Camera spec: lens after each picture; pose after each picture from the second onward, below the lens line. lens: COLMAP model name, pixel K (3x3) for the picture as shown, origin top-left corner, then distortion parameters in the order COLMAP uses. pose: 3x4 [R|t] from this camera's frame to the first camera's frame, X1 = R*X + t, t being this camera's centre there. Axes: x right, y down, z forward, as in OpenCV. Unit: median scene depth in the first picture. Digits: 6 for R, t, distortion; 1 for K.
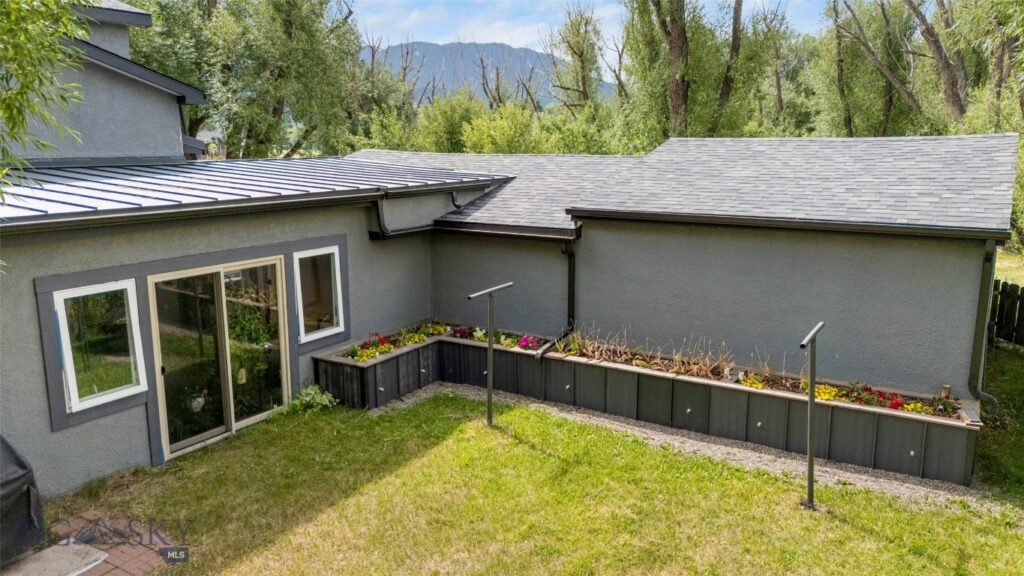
lens RADIAL K [[755.8, 0, 519.1], [0, 755.8, 285.9], [0, 0, 1]] dist [0.070383, -0.060361]
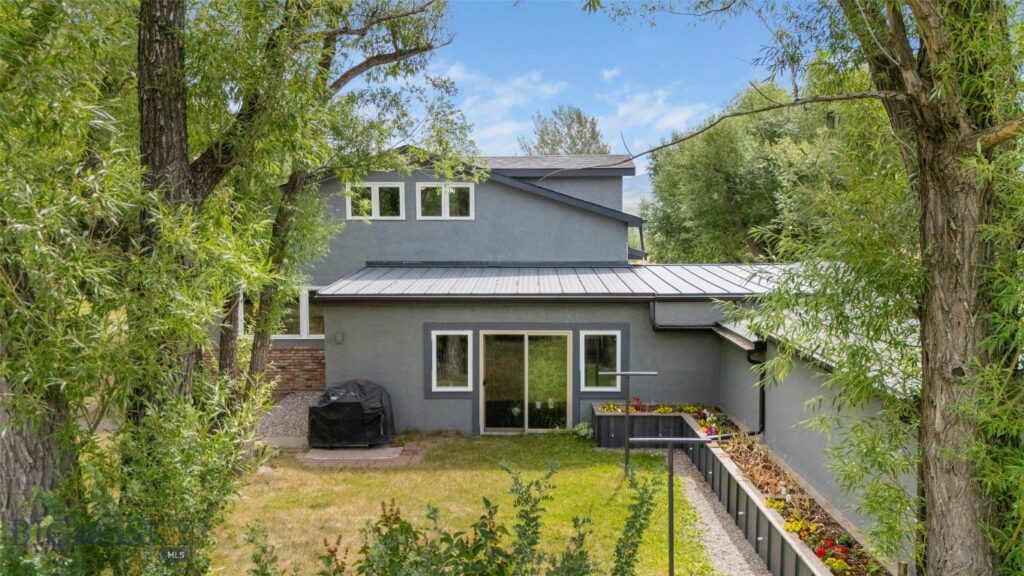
lens RADIAL K [[755.8, 0, 519.1], [0, 755.8, 285.9], [0, 0, 1]] dist [0.070383, -0.060361]
pose [[0.523007, 0.074609, -0.849056, 0.875285], [-0.164186, 0.986323, -0.014465, -0.085236], [0.836365, 0.146968, 0.528104, 0.076832]]
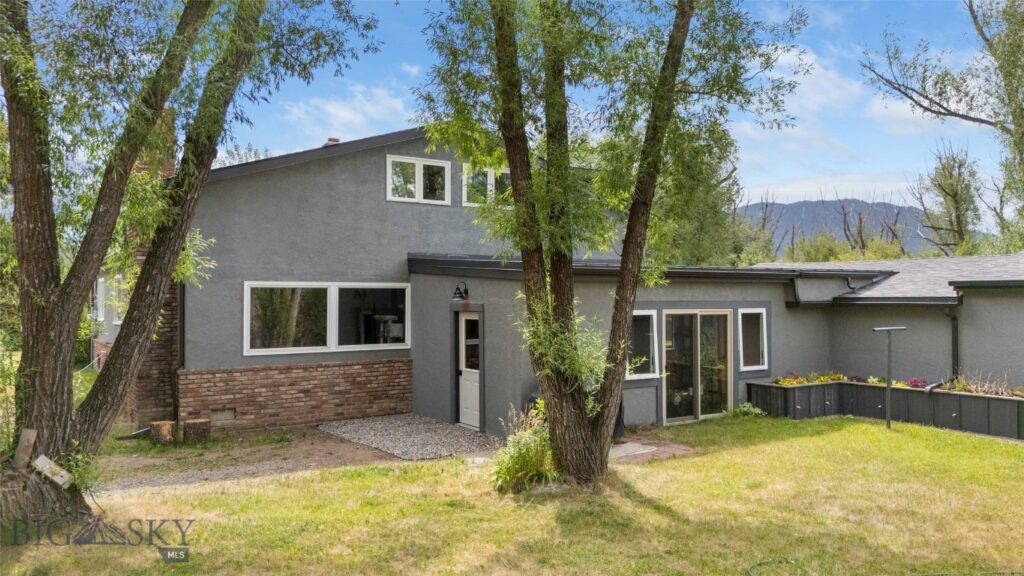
lens RADIAL K [[755.8, 0, 519.1], [0, 755.8, 285.9], [0, 0, 1]] dist [0.070383, -0.060361]
pose [[0.906360, -0.004924, -0.422478, -0.051446], [-0.081521, 0.979105, -0.186302, 0.216652], [0.414568, 0.203297, 0.887020, -0.497953]]
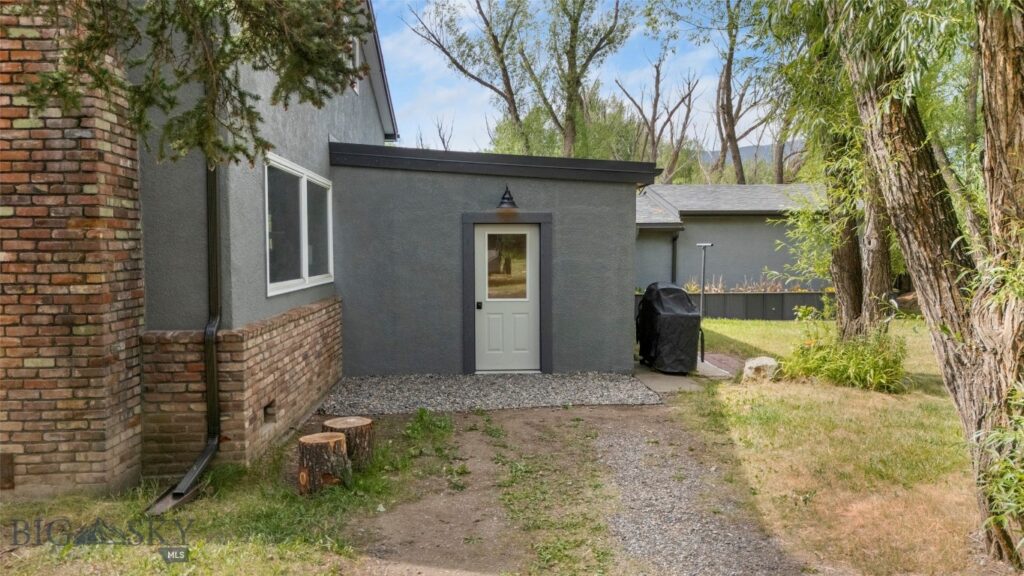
lens RADIAL K [[755.8, 0, 519.1], [0, 755.8, 285.9], [0, 0, 1]] dist [0.070383, -0.060361]
pose [[0.821986, -0.027094, 0.568863, -1.223772], [0.106404, 0.988585, -0.106664, 0.213679], [-0.559480, 0.148205, 0.815486, -0.182176]]
